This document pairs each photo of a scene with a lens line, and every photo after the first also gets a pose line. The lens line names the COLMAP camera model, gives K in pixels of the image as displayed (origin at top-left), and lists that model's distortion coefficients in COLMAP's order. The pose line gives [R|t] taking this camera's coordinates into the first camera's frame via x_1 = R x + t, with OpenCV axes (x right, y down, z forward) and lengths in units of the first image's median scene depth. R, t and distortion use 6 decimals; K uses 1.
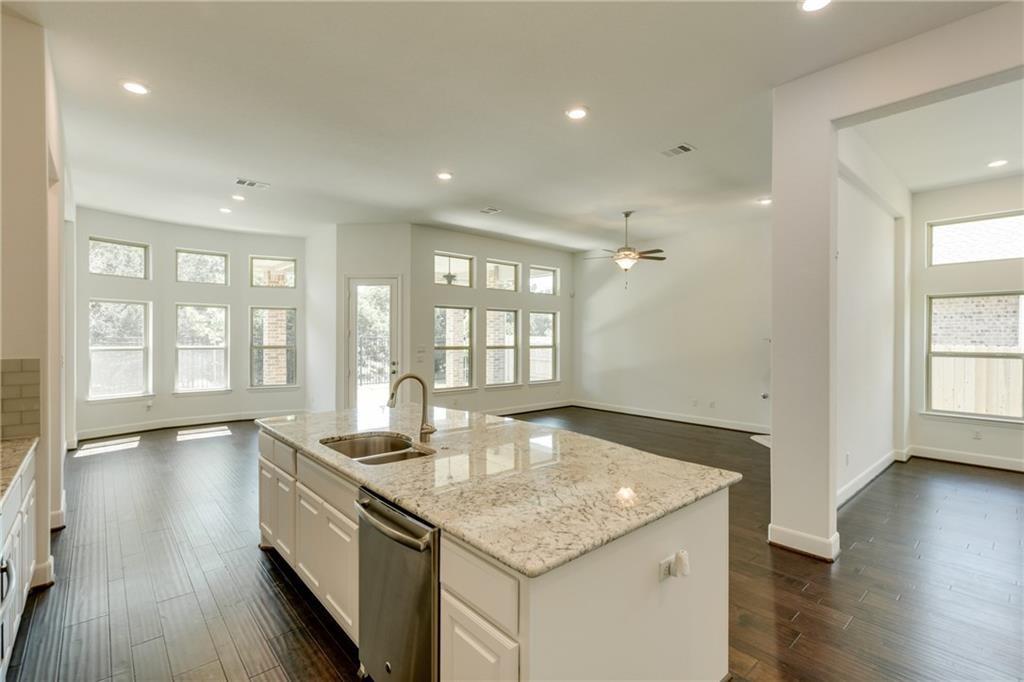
lens RADIAL K [[469.8, 0, 507.1], [0, 469.8, 336.1], [0, 0, 1]] dist [0.005278, -0.000328]
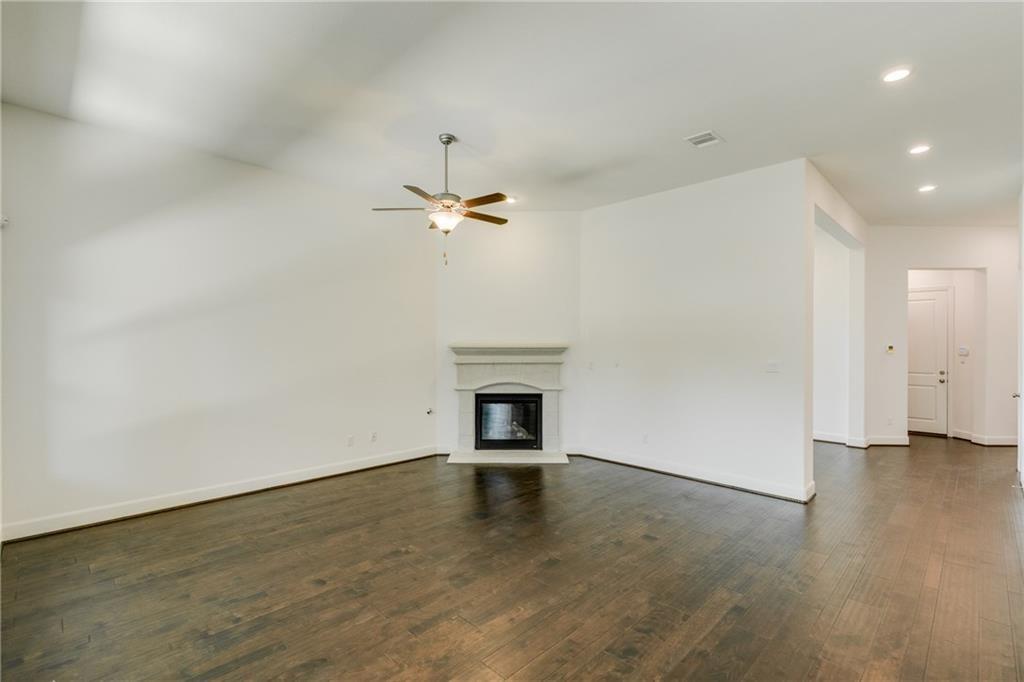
lens RADIAL K [[469.8, 0, 511.2], [0, 469.8, 340.7], [0, 0, 1]] dist [0.005278, -0.000328]
pose [[-0.061299, -0.000215, 0.998119, -0.288565], [-0.002248, 0.999997, 0.000077, -0.004296], [-0.998117, -0.002239, -0.061300, 0.783434]]
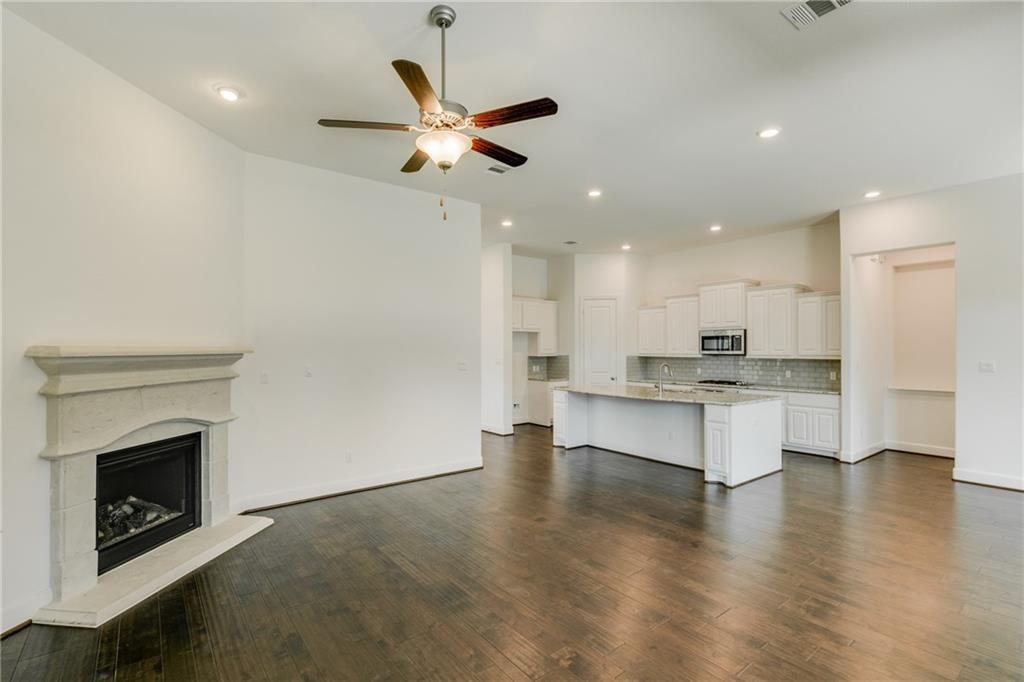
lens RADIAL K [[469.8, 0, 505.2], [0, 469.8, 349.2], [0, 0, 1]] dist [0.005278, -0.000328]
pose [[-0.997224, -0.000586, 0.074456, 0.146182], [-0.000544, 1.000000, 0.000593, 0.001995], [-0.074456, 0.000551, -0.997224, 1.120479]]
